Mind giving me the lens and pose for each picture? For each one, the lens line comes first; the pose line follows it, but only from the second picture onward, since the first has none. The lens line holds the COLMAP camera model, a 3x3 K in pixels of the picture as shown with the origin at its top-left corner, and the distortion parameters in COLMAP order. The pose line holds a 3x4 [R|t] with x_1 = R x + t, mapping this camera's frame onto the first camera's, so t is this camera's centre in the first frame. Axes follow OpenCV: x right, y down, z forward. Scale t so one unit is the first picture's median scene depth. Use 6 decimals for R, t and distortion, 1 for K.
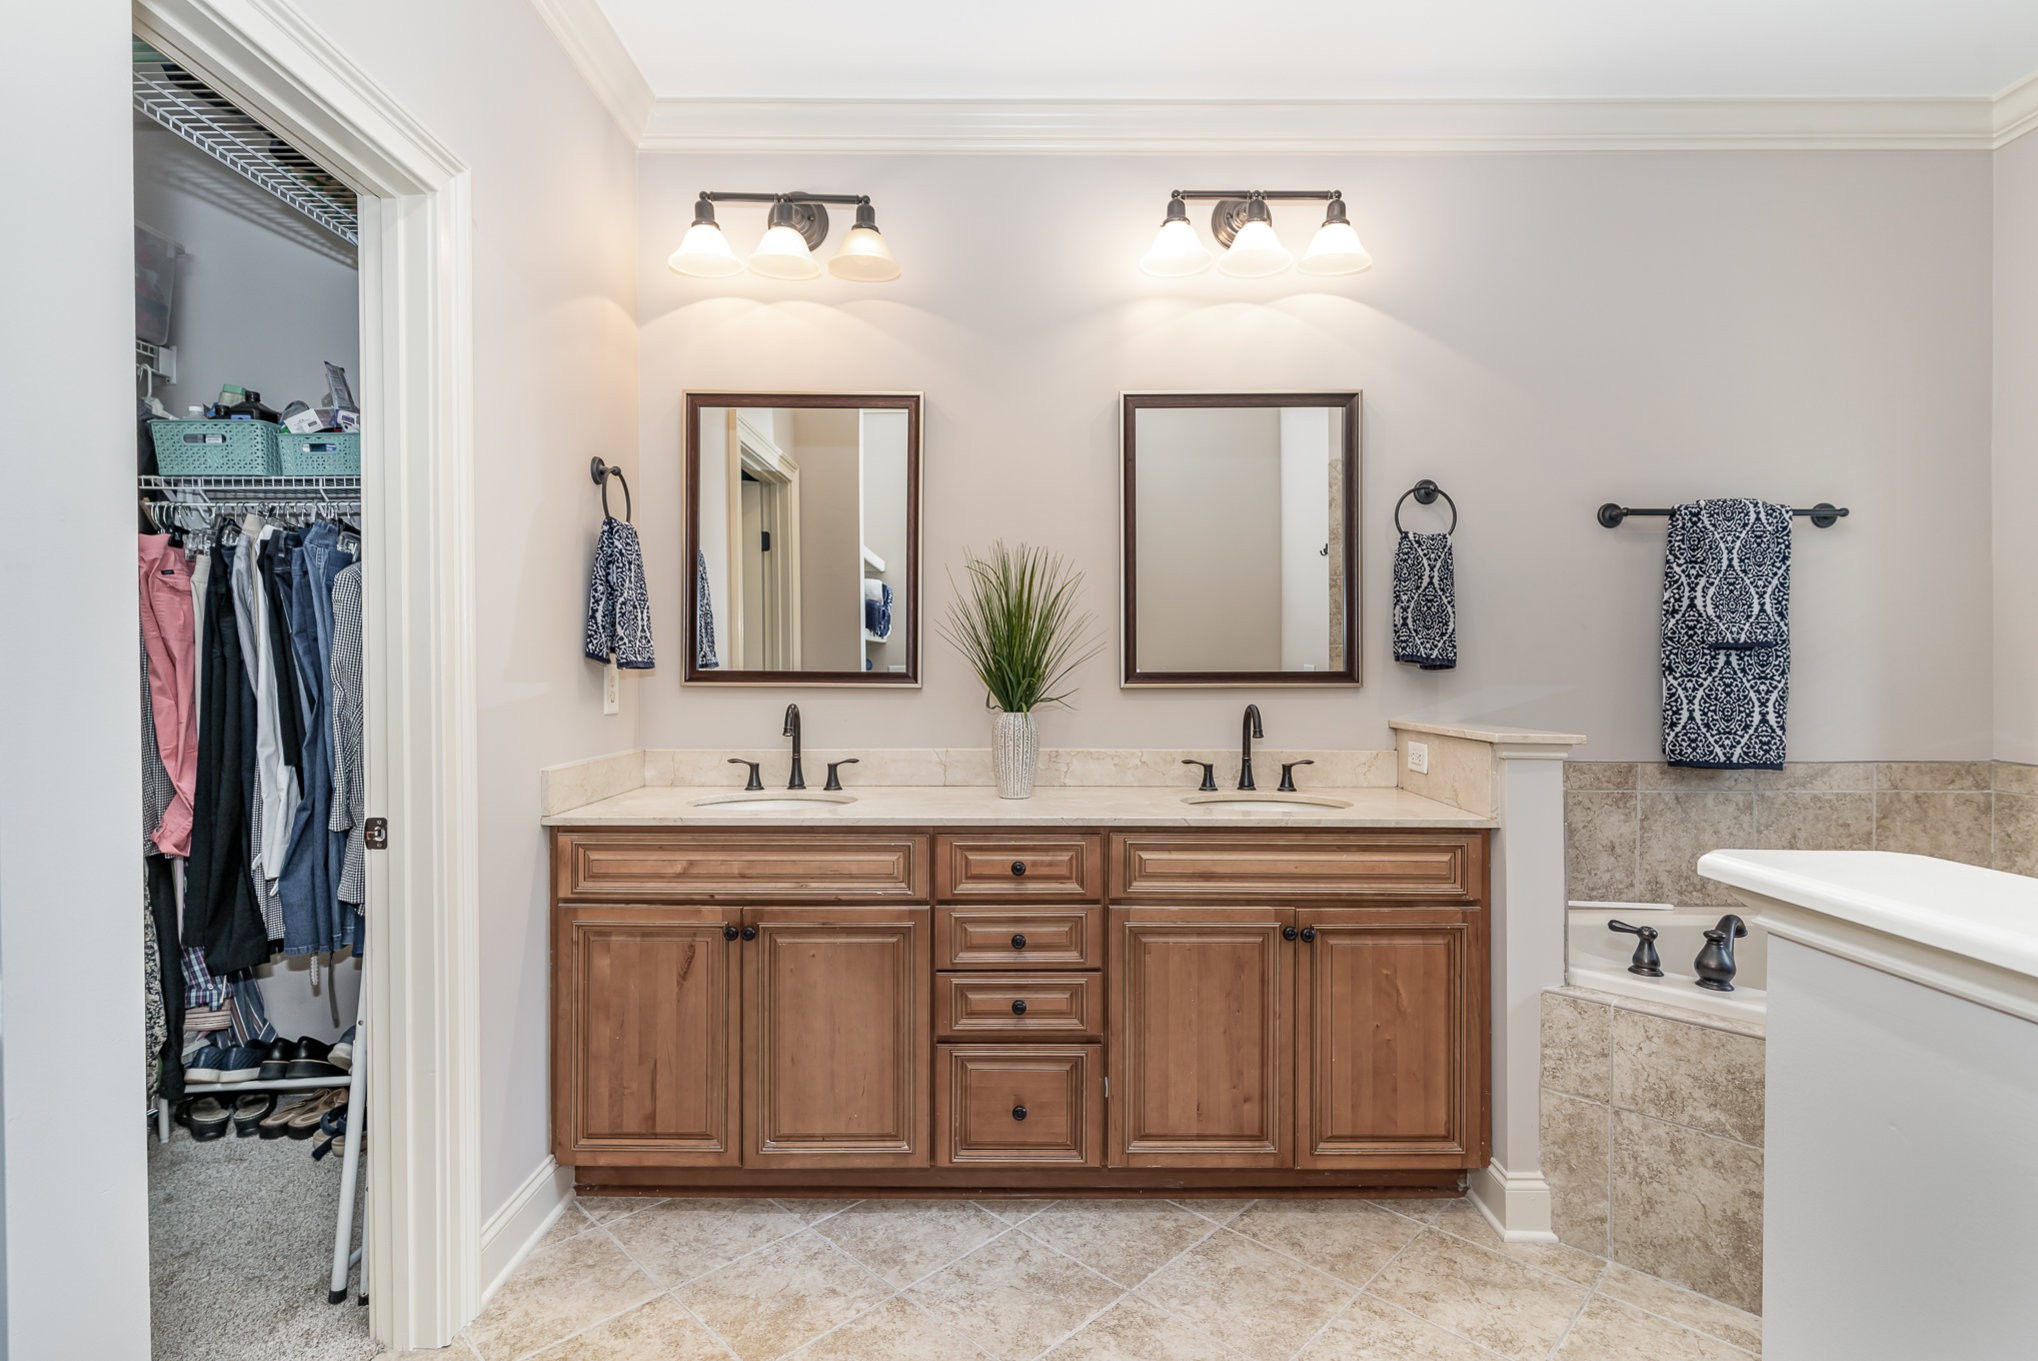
lens RADIAL K [[994.0, 0, 1012.5], [0, 994.0, 675.9], [0, 0, 1]] dist [0.001104, -0.000371]
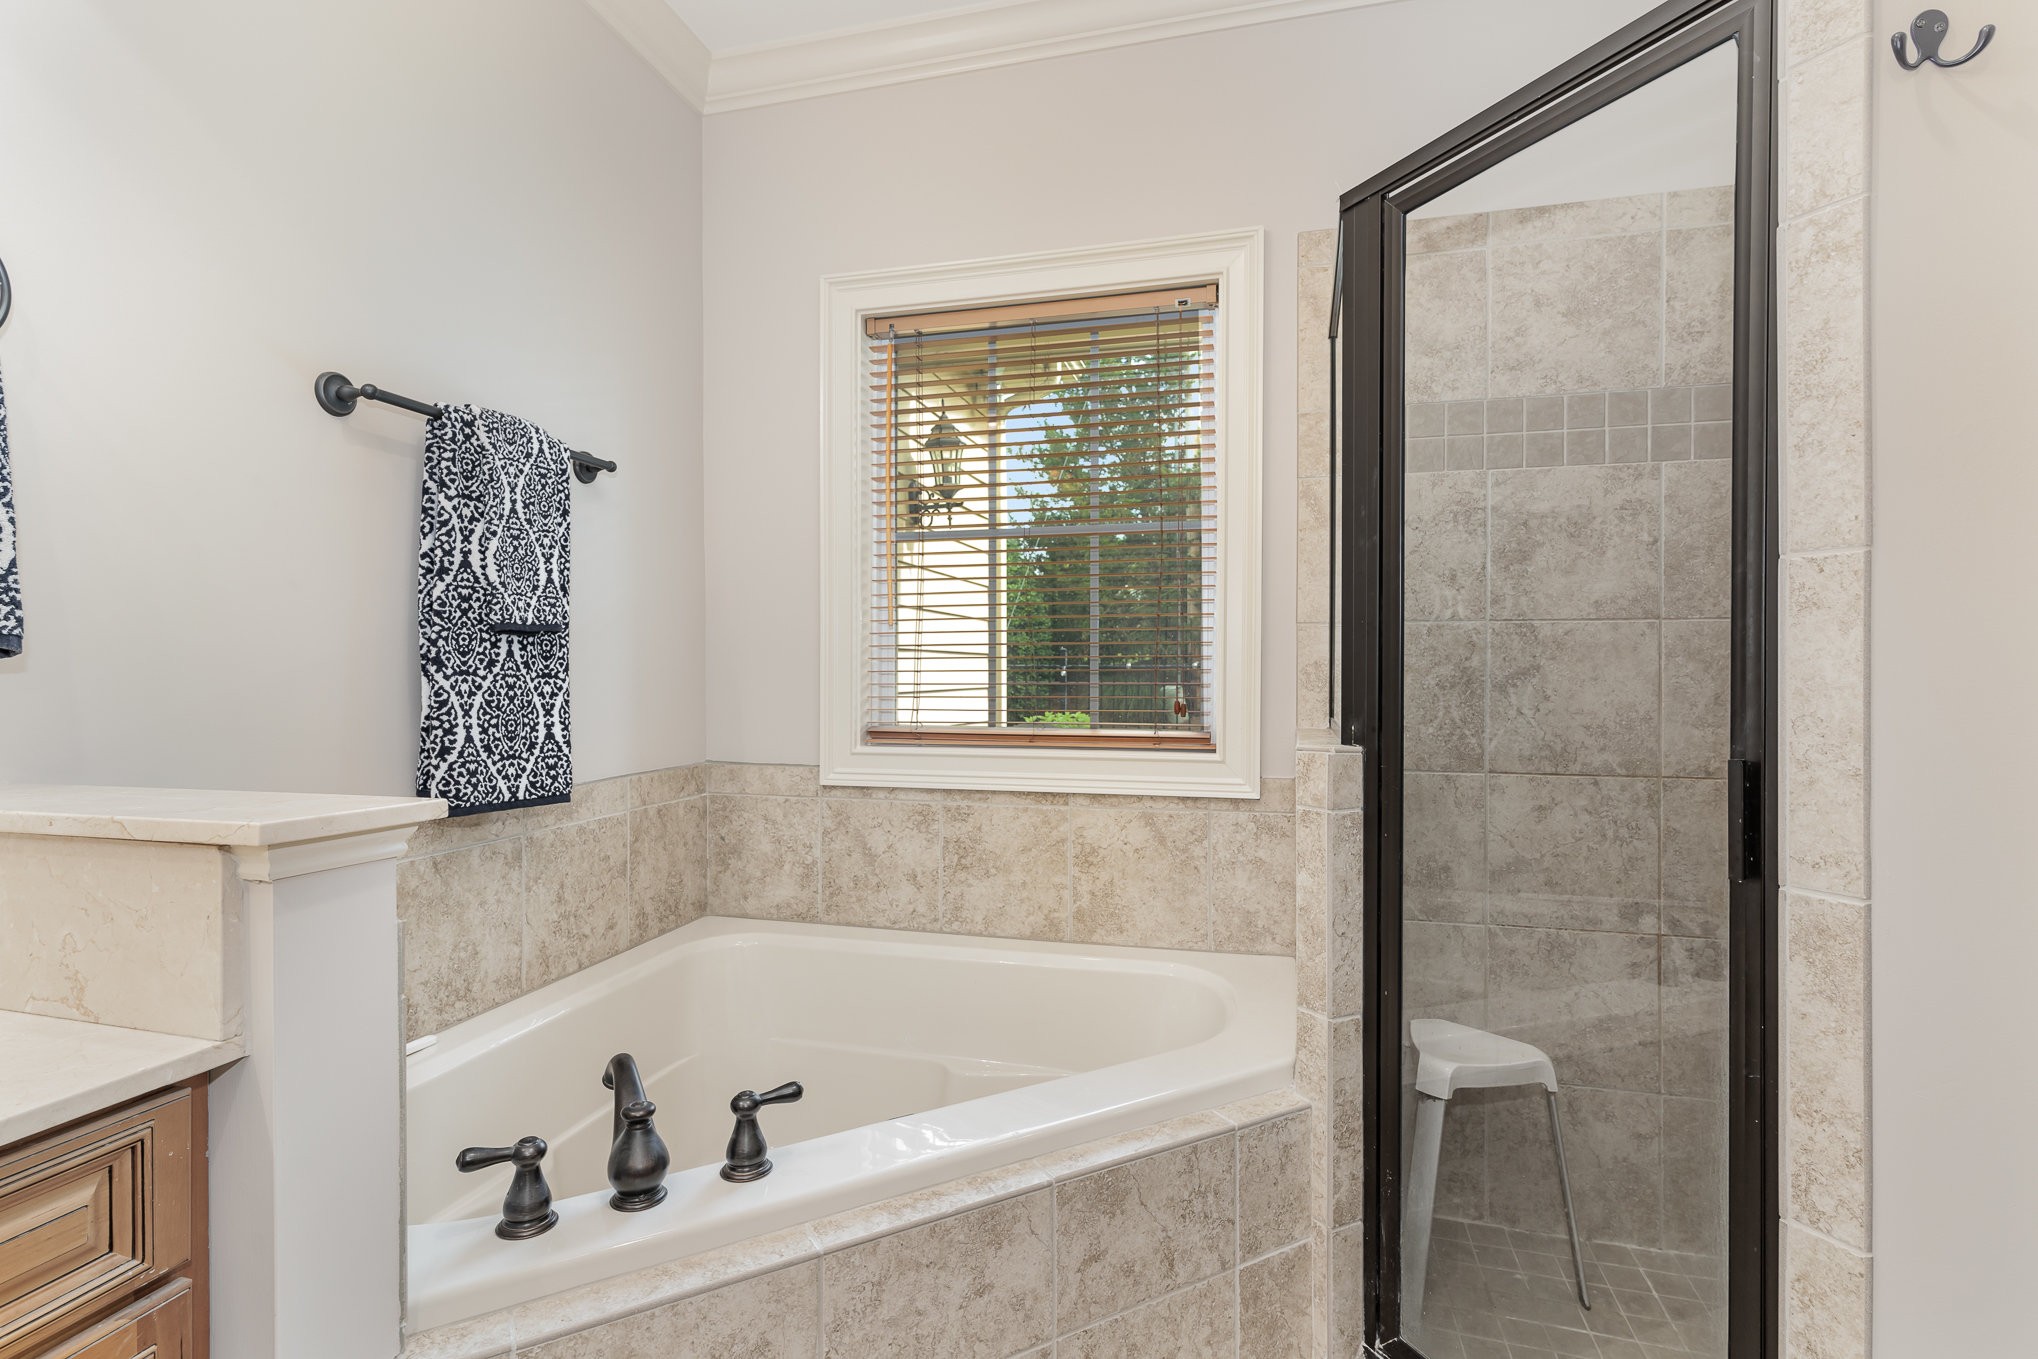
lens RADIAL K [[994.0, 0, 1012.5], [0, 994.0, 674.9], [0, 0, 1]] dist [0.001104, -0.000371]
pose [[0.259237, -0.005466, 0.965798, 0.152939], [0.005060, 0.999978, 0.004301, 0.000200], [-0.965801, 0.003772, 0.259259, 0.492910]]
